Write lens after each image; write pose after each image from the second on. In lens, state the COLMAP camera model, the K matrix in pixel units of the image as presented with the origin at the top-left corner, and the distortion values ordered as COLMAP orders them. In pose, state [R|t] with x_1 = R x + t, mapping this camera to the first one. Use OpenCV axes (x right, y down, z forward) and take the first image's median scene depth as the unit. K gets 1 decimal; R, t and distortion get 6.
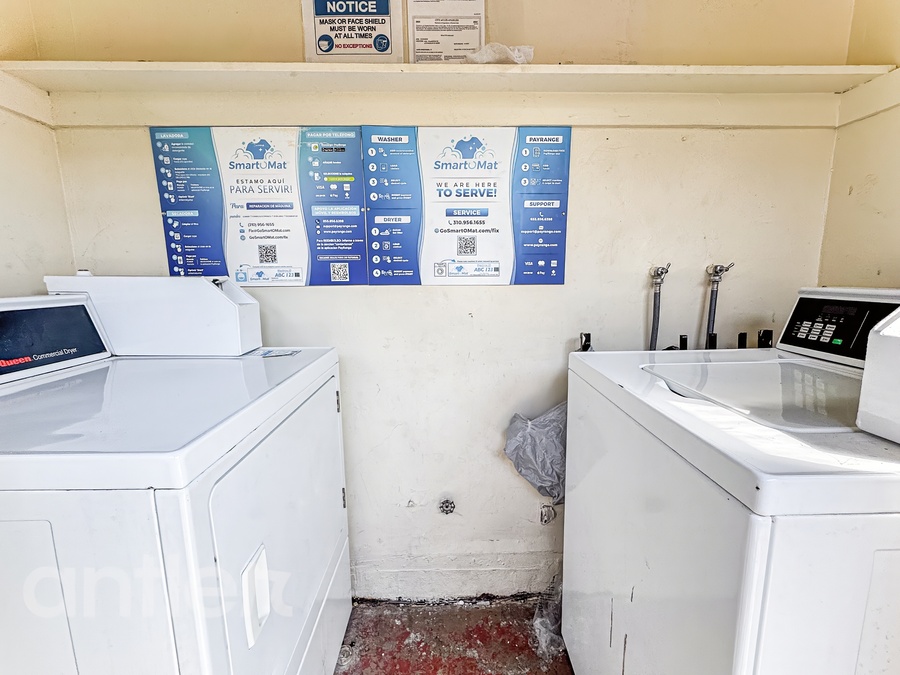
lens RADIAL K [[378.7, 0, 448.4], [0, 378.7, 330.2], [0, 0, 1]] dist [-0.002004, 0.000352]
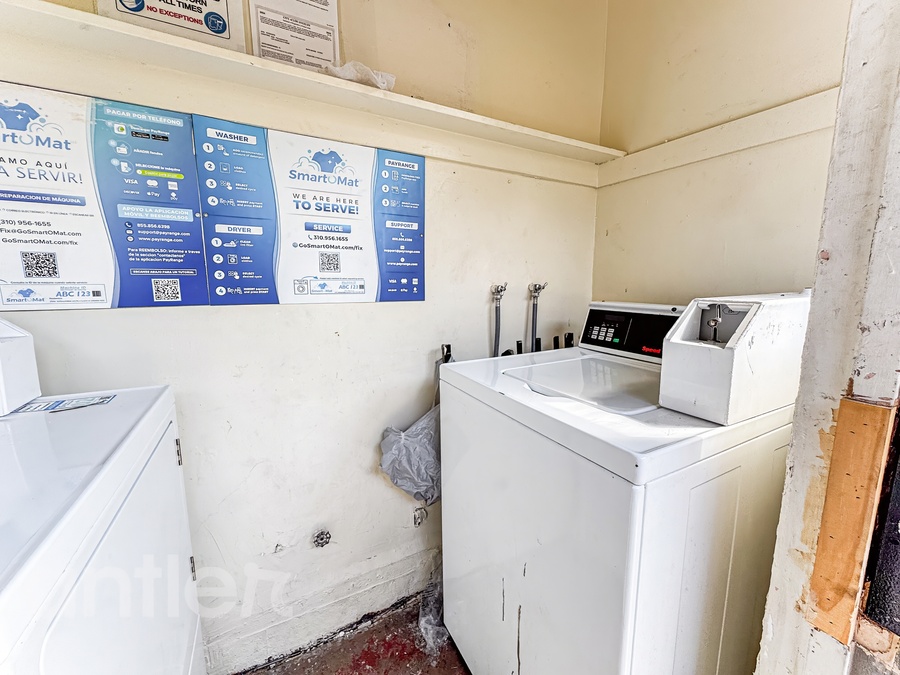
lens RADIAL K [[362.4, 0, 449.2], [0, 362.4, 331.3], [0, 0, 1]] dist [-0.002856, 0.000272]
pose [[0.889568, -0.053978, 0.453603, -0.110797], [0.059217, 0.998242, 0.002657, -0.033484], [-0.452948, 0.024497, 0.891200, 0.049388]]
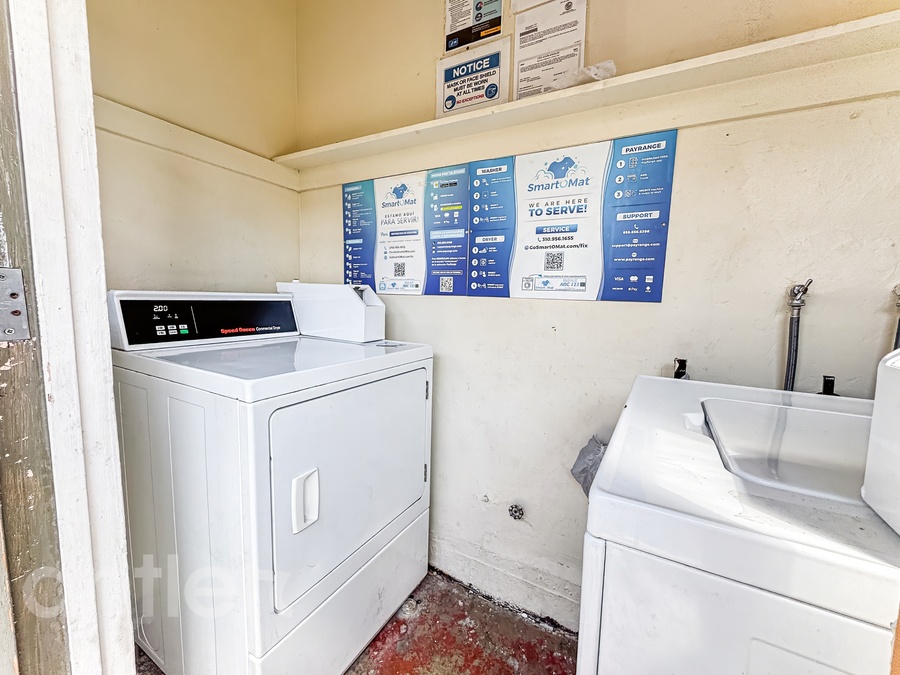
lens RADIAL K [[362.4, 0, 448.2], [0, 362.4, 329.5], [0, 0, 1]] dist [-0.002856, 0.000272]
pose [[0.865418, 0.079092, -0.494768, 0.310043], [-0.106654, 0.993911, -0.027671, 0.020925], [0.489567, 0.076716, 0.868584, 0.015727]]
